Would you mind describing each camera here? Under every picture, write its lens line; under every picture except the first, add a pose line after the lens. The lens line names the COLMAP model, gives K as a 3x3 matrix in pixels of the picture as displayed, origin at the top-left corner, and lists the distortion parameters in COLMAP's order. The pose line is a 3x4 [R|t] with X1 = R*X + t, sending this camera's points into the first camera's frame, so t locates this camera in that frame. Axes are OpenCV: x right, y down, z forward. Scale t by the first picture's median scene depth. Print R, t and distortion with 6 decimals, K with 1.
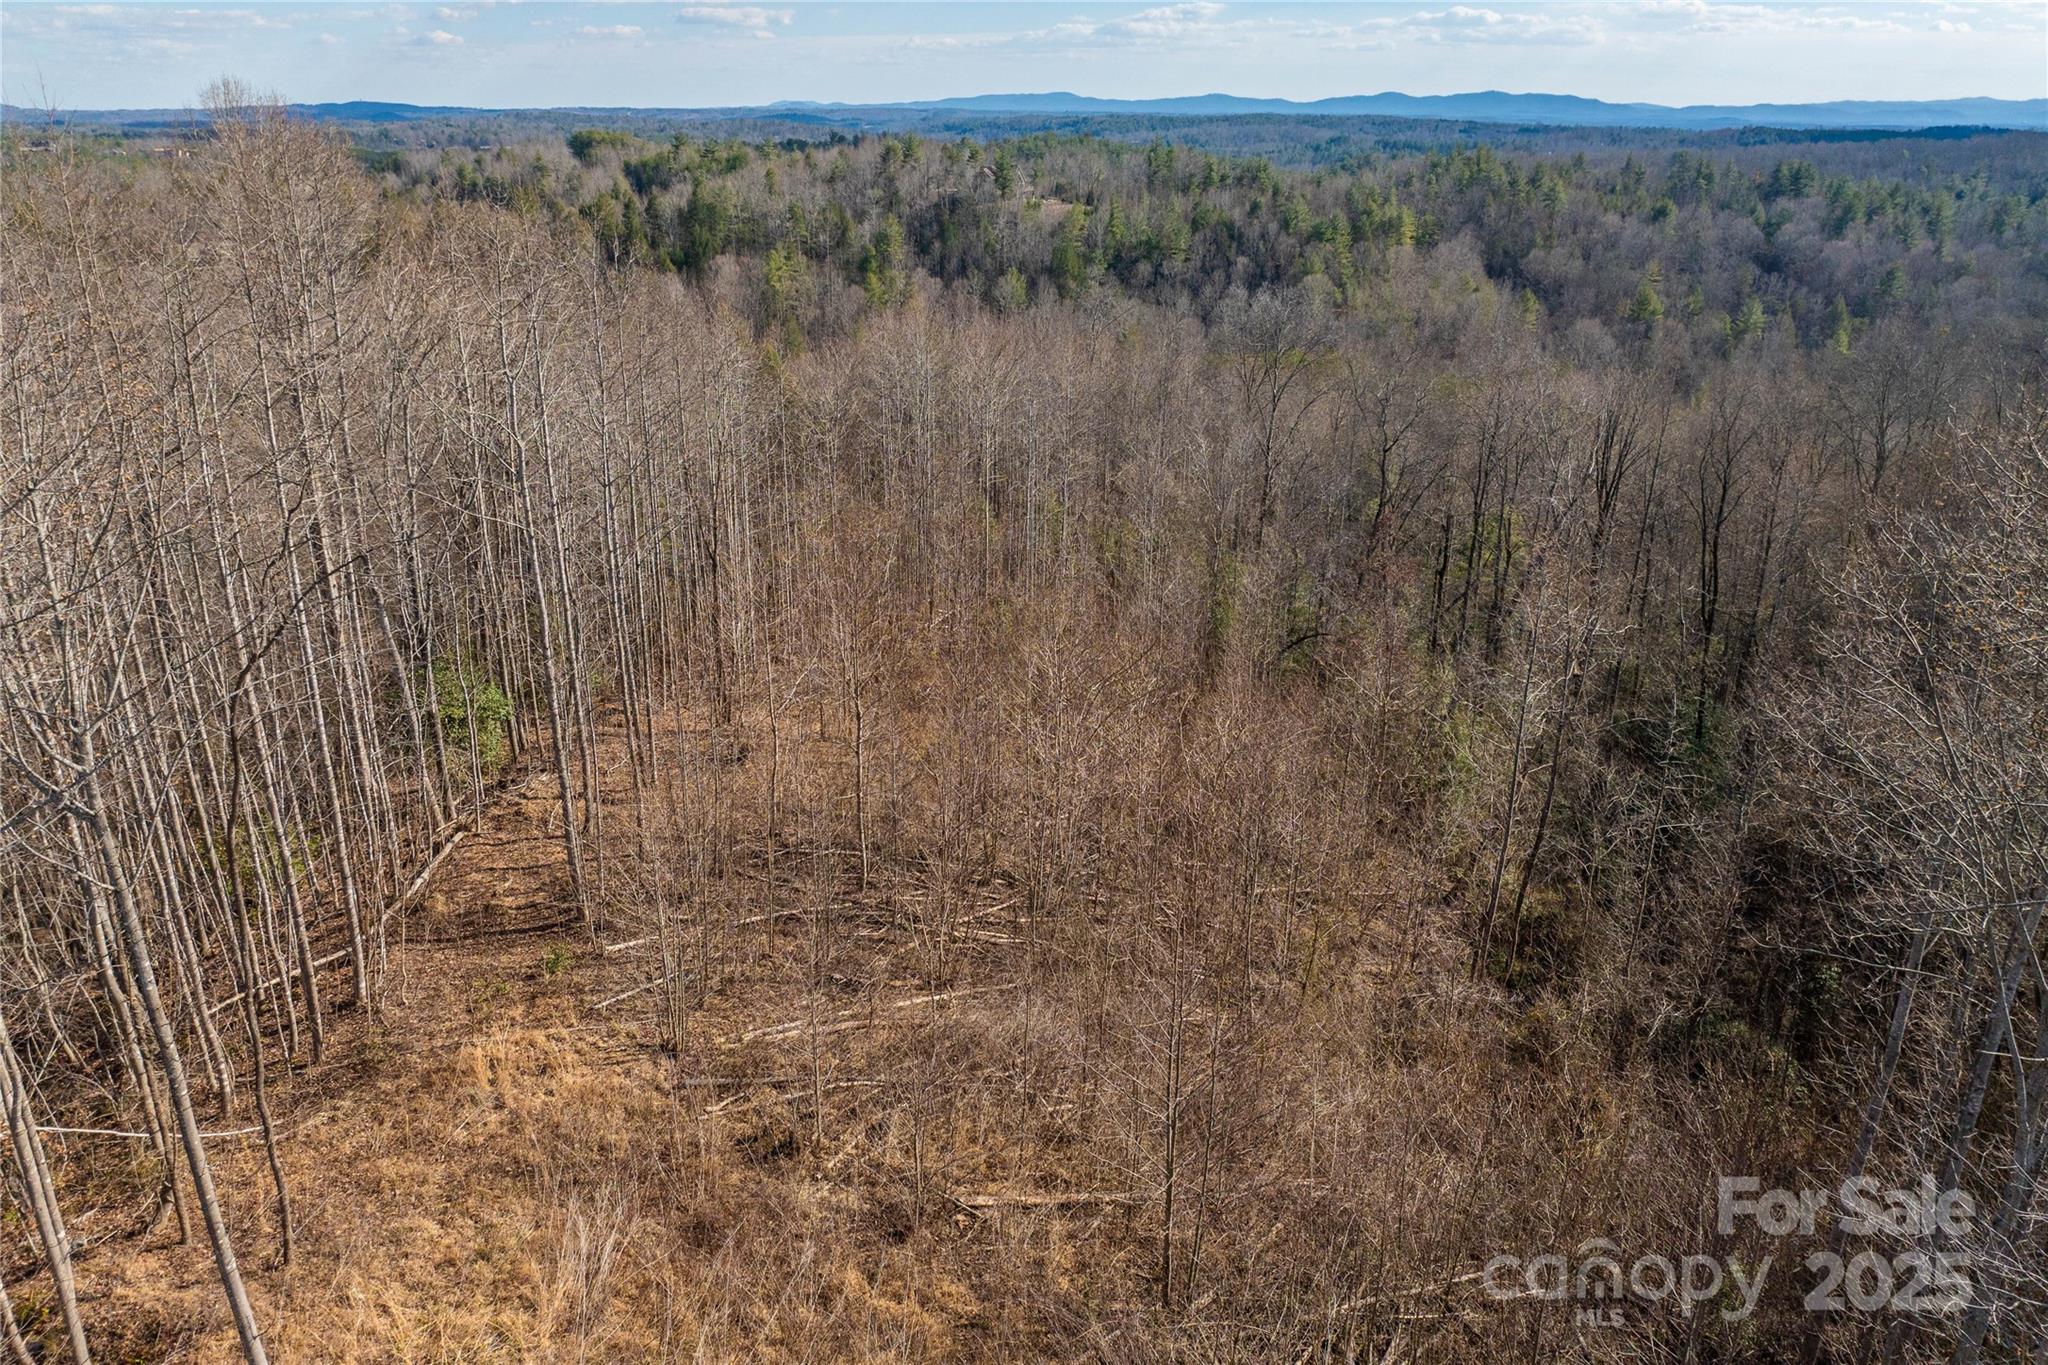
lens RADIAL K [[1421.8, 0, 1023.2], [0, 1421.8, 681.8], [0, 0, 1]] dist [-0.057296, 0.018973]
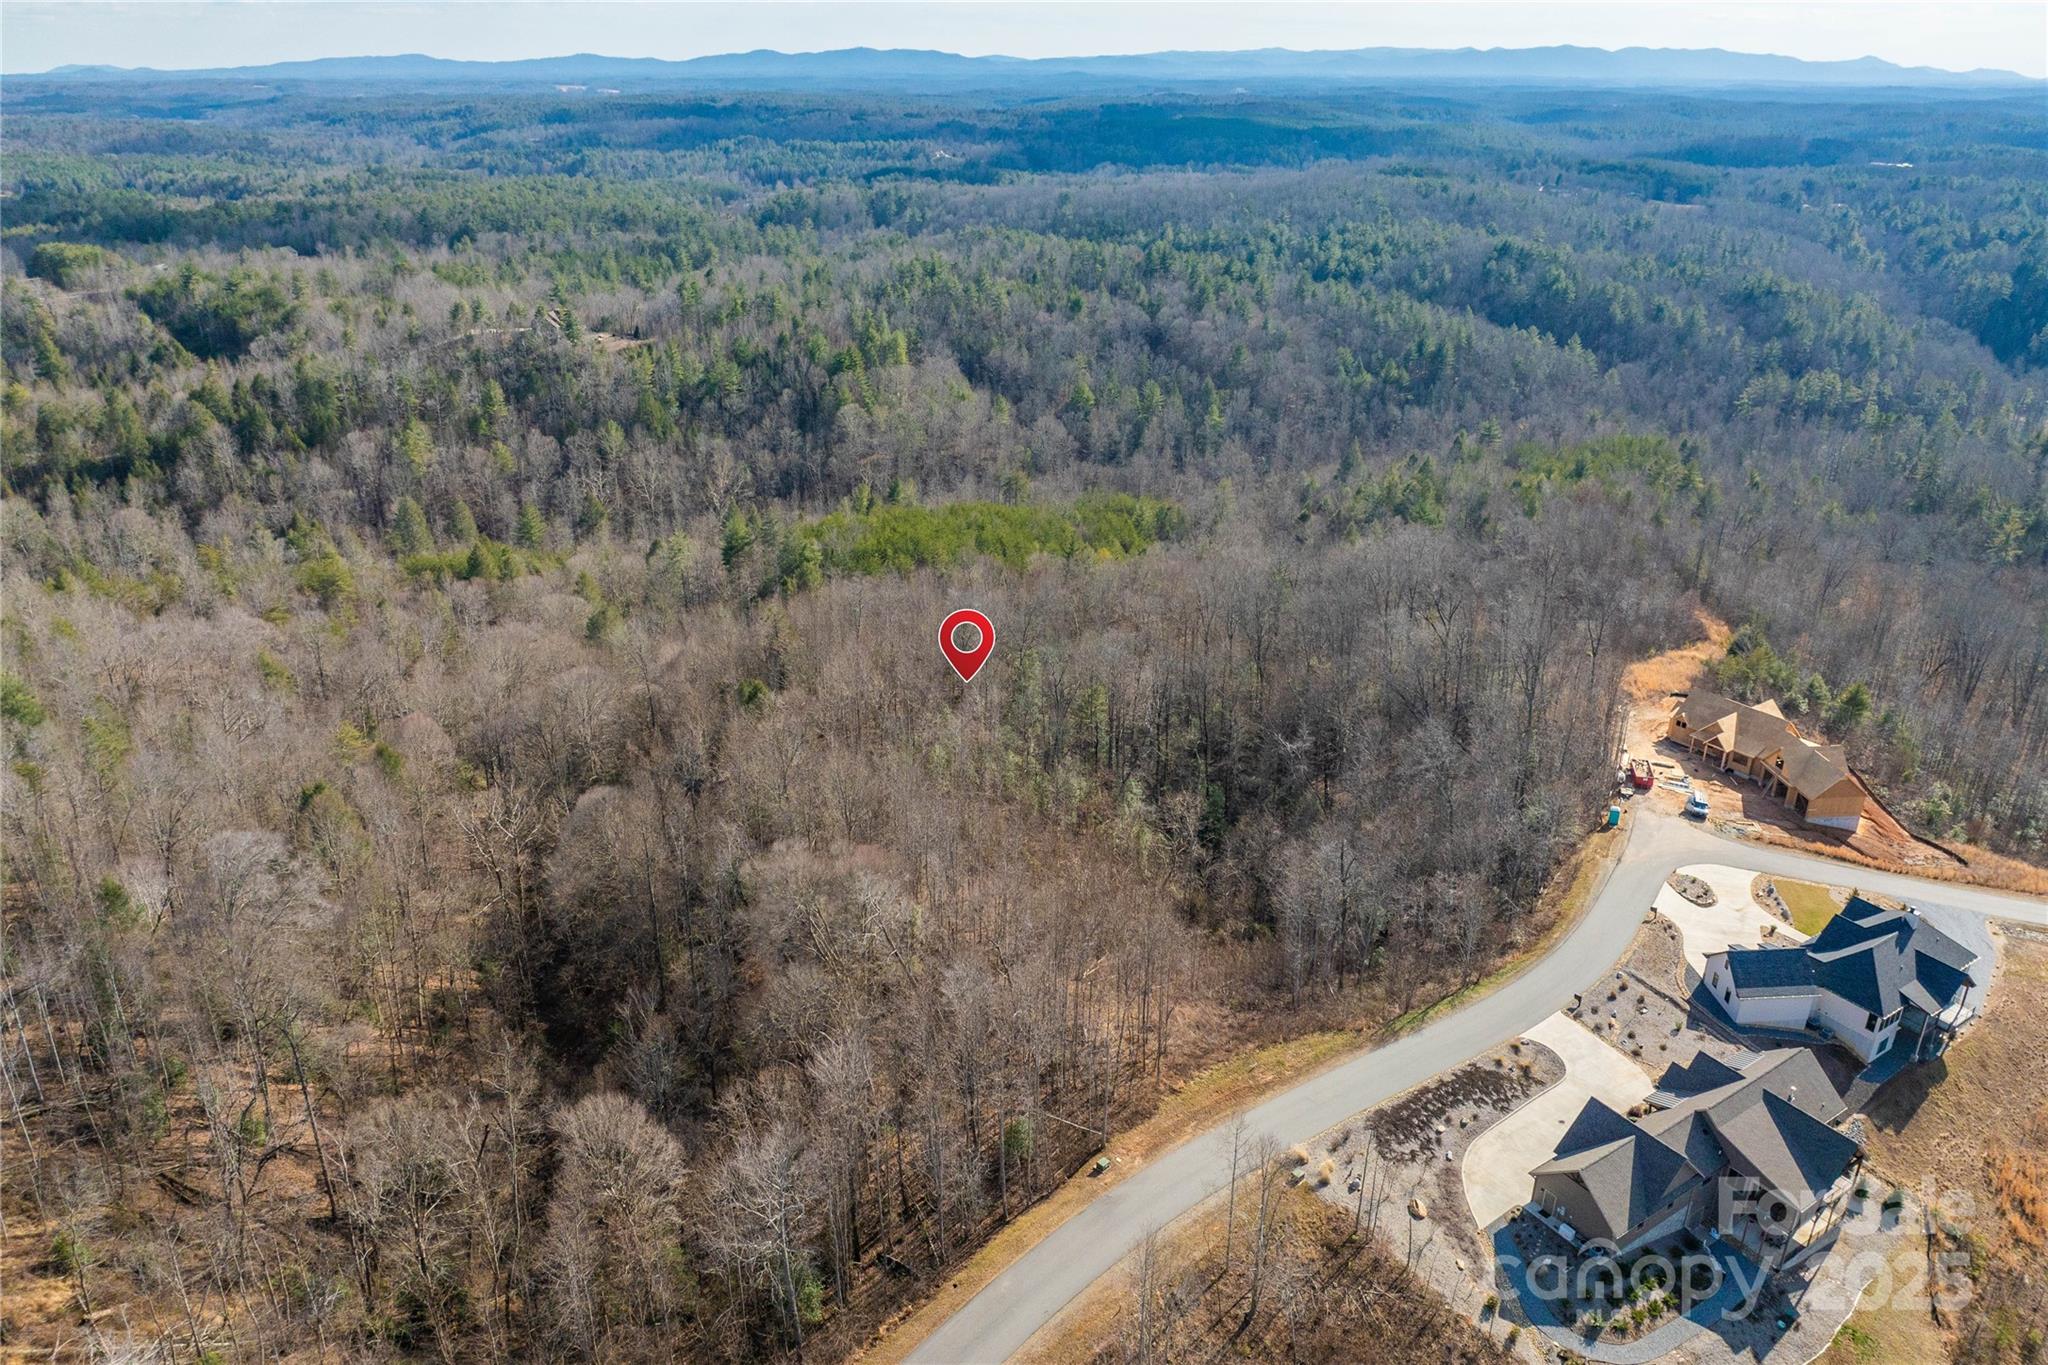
lens RADIAL K [[1421.8, 0, 1026.5], [0, 1421.8, 670.7], [0, 0, 1]] dist [-0.057296, 0.018973]
pose [[0.918050, -0.156575, 0.364238, -0.140367], [0.149492, 0.987609, 0.047754, -0.074649], [-0.367202, 0.010610, 0.930081, -0.243419]]
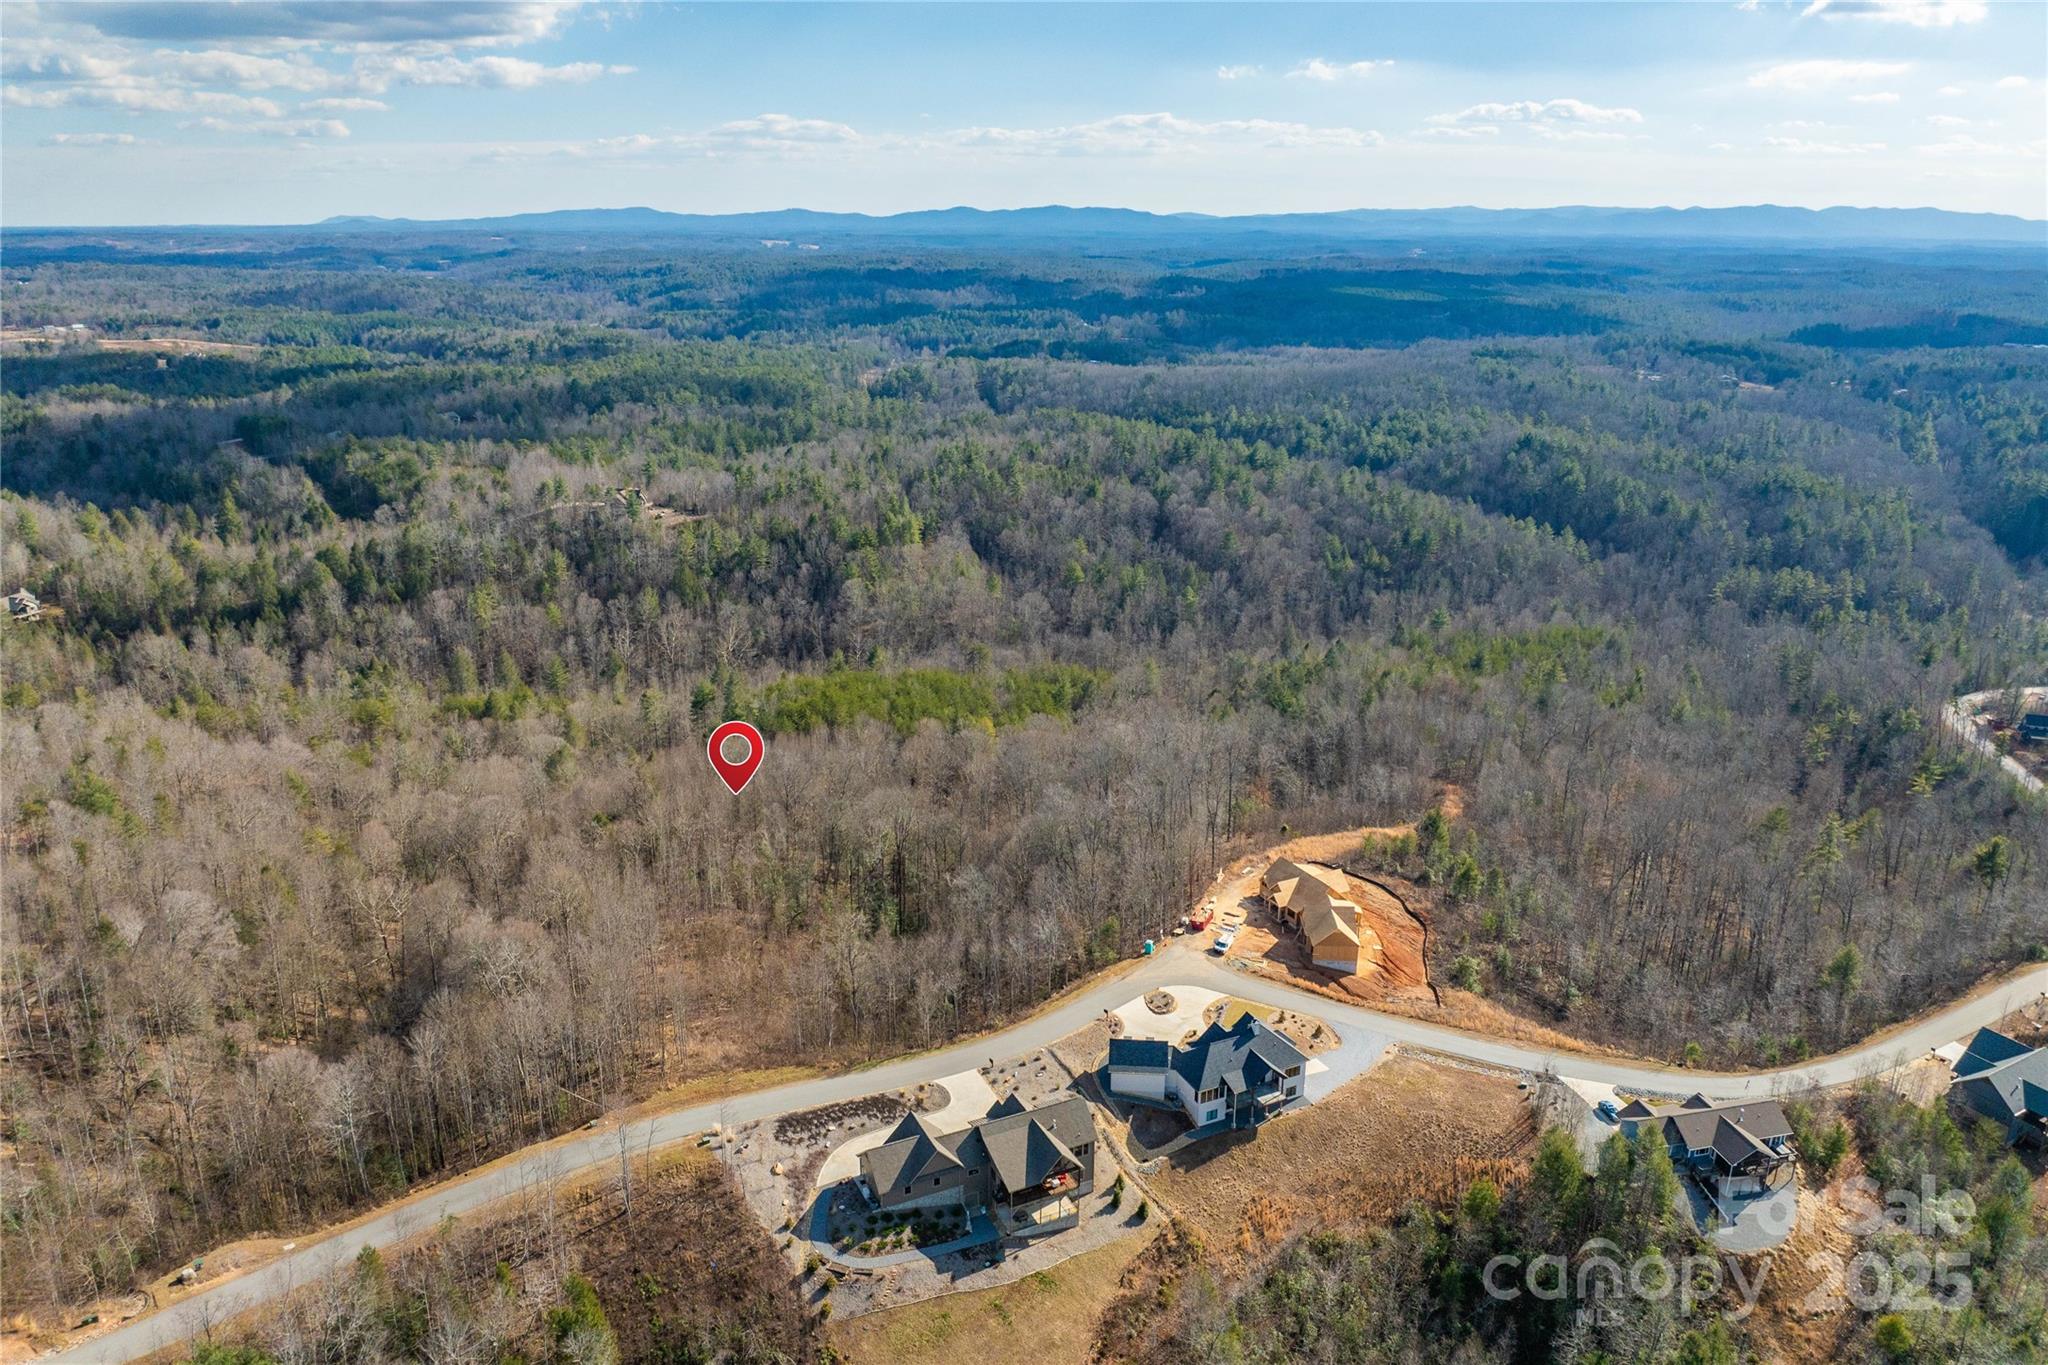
lens RADIAL K [[1421.8, 0, 1027.4], [0, 1421.8, 679.8], [0, 0, 1]] dist [-0.057296, 0.018973]
pose [[0.960929, -0.083551, 0.263884, -0.022267], [0.102592, 0.992961, -0.059194, -0.063461], [-0.257081, 0.083954, 0.962736, -0.454017]]
